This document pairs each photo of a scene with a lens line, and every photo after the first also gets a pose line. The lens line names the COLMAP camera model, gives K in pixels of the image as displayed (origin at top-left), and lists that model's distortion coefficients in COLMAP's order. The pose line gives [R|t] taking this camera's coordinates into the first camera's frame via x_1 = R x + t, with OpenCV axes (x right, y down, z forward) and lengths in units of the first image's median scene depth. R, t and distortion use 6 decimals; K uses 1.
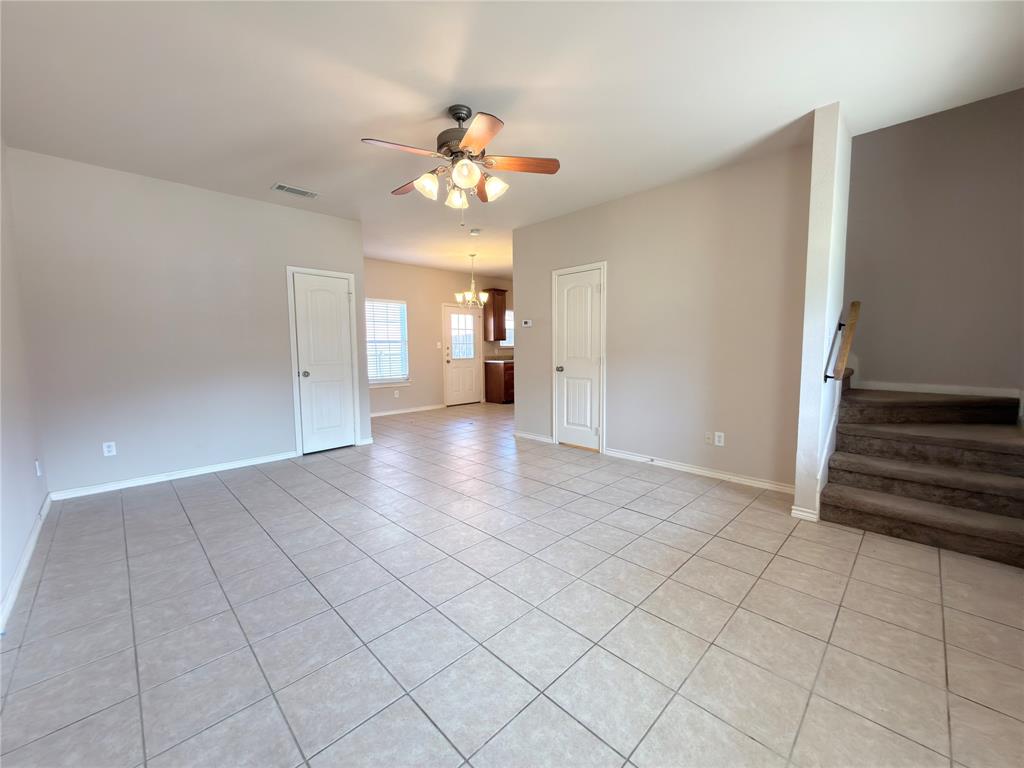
lens RADIAL K [[408.9, 0, 512.5], [0, 408.9, 383.3], [0, 0, 1]] dist [-0.002327, 0.000641]
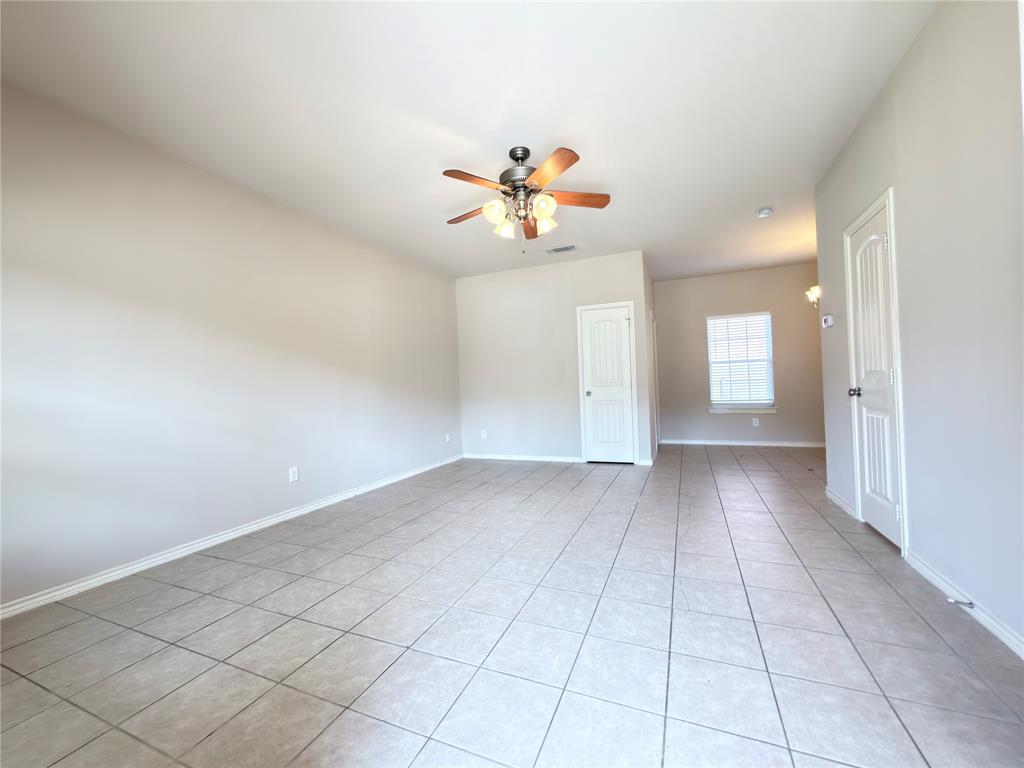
lens RADIAL K [[408.9, 0, 514.5], [0, 408.9, 381.6], [0, 0, 1]] dist [-0.002327, 0.000641]
pose [[0.380801, -0.012027, -0.924579, 0.884265], [-0.050638, 0.998144, -0.033841, -0.010418], [0.923269, 0.059706, 0.379485, 0.607630]]
